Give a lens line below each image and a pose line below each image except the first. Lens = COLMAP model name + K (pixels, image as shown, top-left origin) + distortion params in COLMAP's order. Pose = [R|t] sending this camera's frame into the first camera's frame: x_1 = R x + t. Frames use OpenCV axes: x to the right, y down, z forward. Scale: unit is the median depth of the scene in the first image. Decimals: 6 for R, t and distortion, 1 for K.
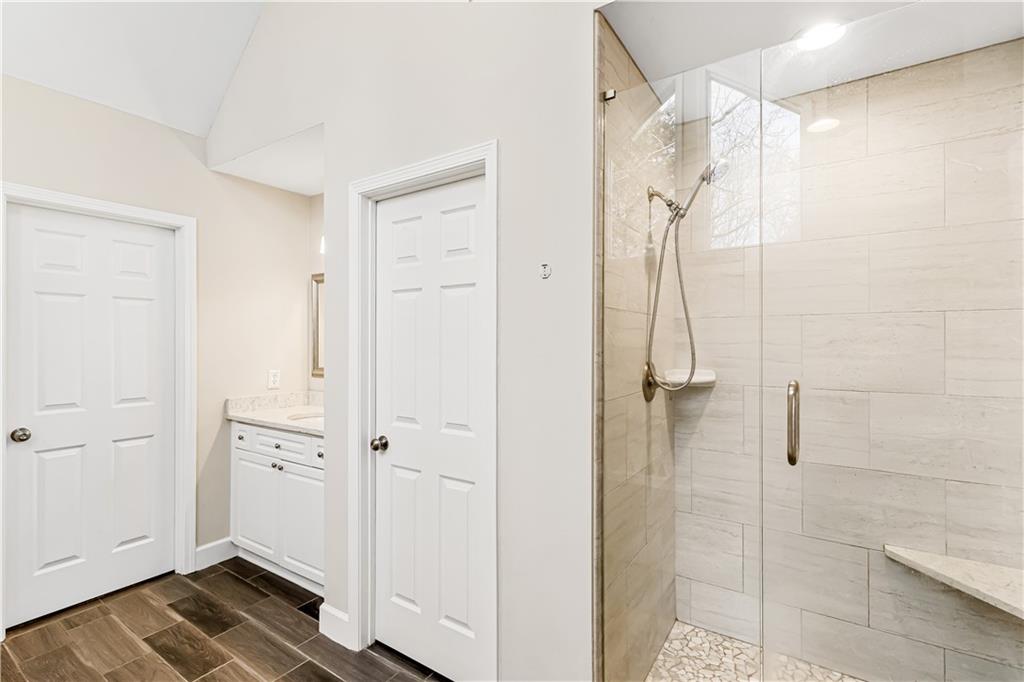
lens RADIAL K [[470.7, 0, 512.0], [0, 470.7, 341.0], [0, 0, 1]] dist [0.001019, 0.000119]
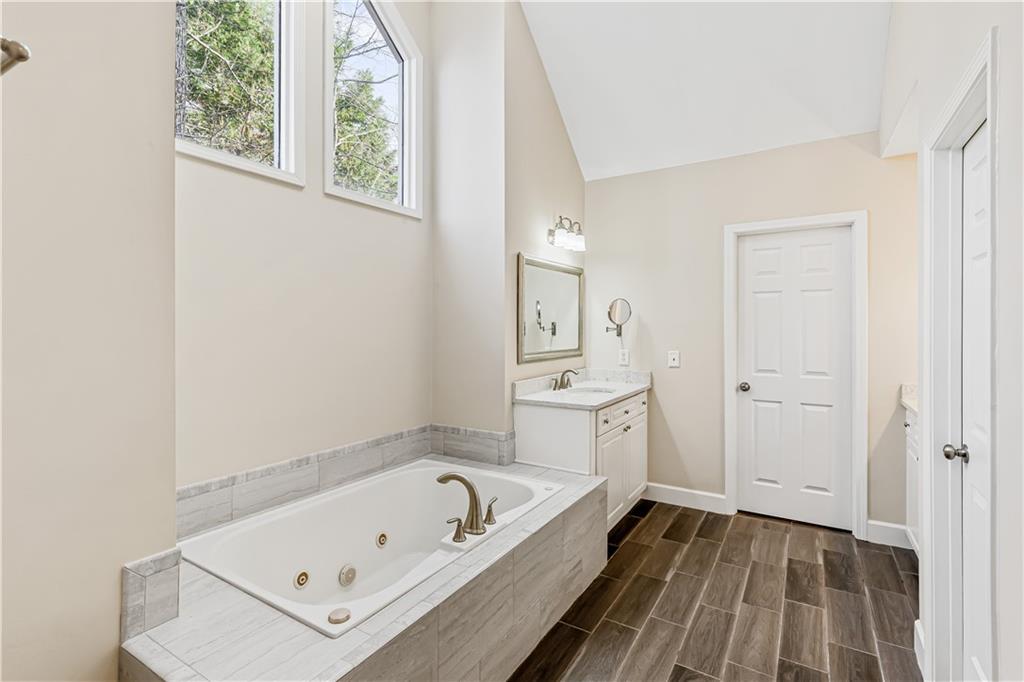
lens RADIAL K [[470.1, 0, 515.0], [0, 470.1, 324.3], [0, 0, 1]] dist [0.000012, 0.000025]
pose [[0.031450, -0.005052, -0.999493, 0.439817], [-0.002052, 0.999985, -0.005119, 0.006005], [0.999503, 0.002212, 0.031439, 0.200877]]
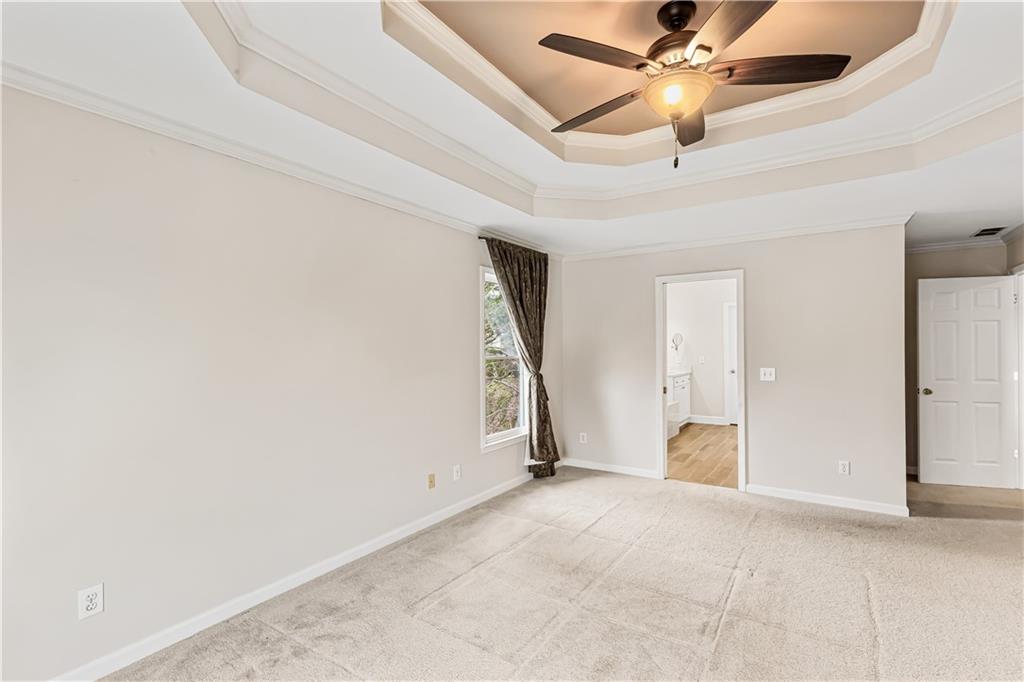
lens RADIAL K [[470.7, 0, 512.0], [0, 470.7, 341.0], [0, 0, 1]] dist [0.001019, 0.000119]
pose [[0.007908, -0.011737, -0.999900, 2.433963], [0.002334, 0.999929, -0.011719, 0.005602], [0.999966, -0.002241, 0.007935, -0.678349]]
